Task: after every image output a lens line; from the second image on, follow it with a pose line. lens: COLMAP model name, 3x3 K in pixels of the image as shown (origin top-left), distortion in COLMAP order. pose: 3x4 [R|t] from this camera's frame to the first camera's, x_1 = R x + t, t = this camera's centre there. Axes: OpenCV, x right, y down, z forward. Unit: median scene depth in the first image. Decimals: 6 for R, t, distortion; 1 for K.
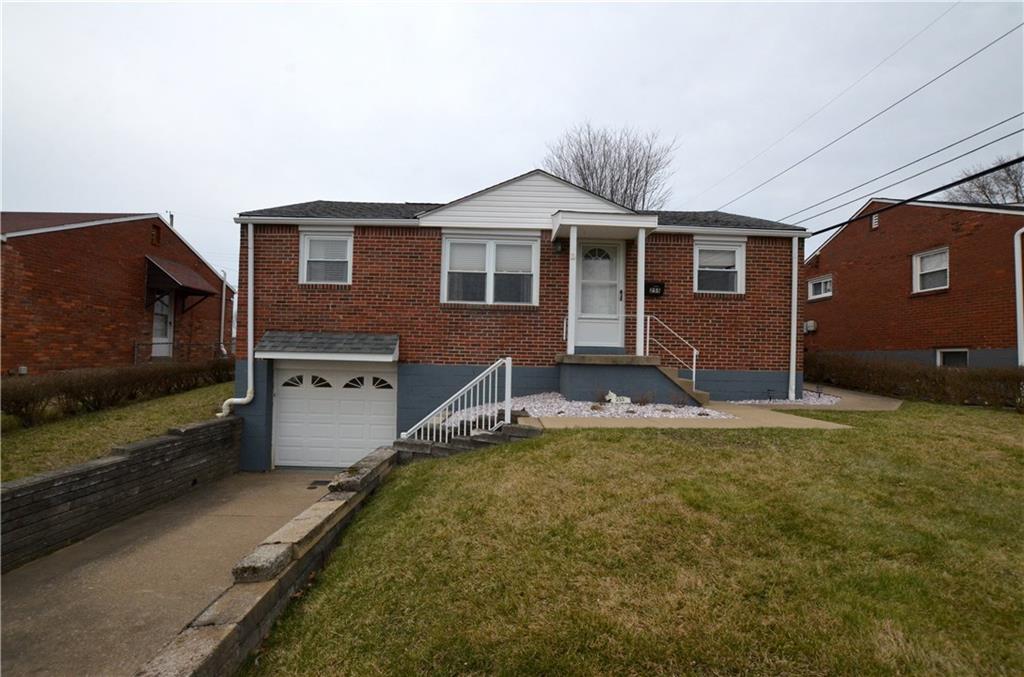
lens RADIAL K [[477.7, 0, 512.0], [0, 477.7, 338.5], [0, 0, 1]] dist [-0.021760, -0.000364]
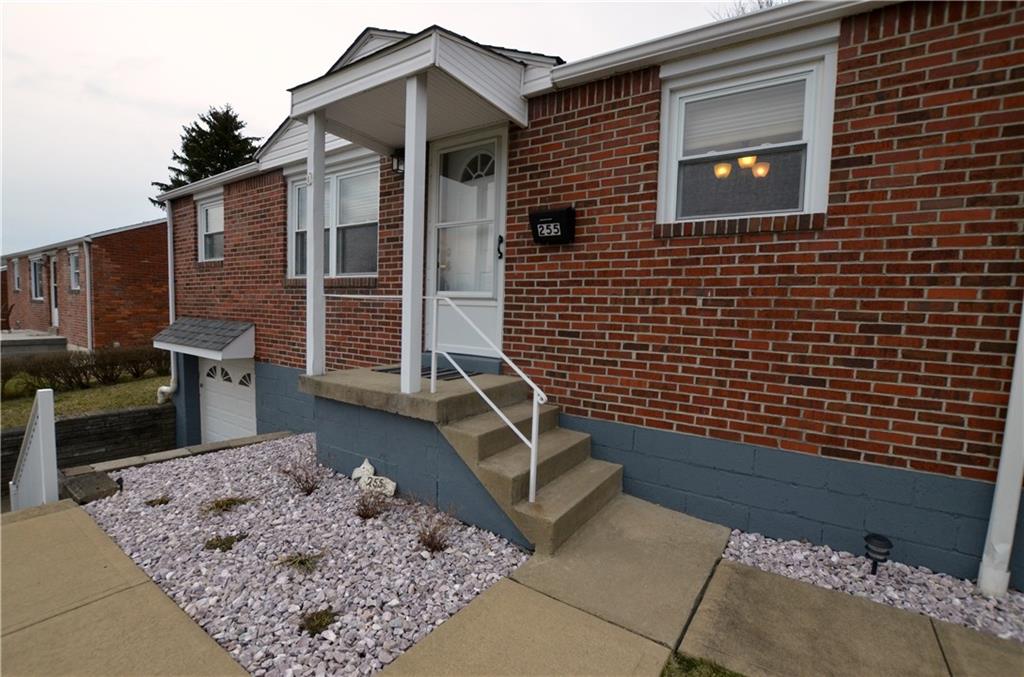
lens RADIAL K [[477.7, 0, 512.0], [0, 477.7, 338.5], [0, 0, 1]] dist [-0.021760, -0.000364]
pose [[0.797029, 0.040344, -0.602591, 0.526321], [0.014866, 0.996153, 0.086356, -0.041860], [0.603757, -0.077786, 0.793364, 0.633505]]
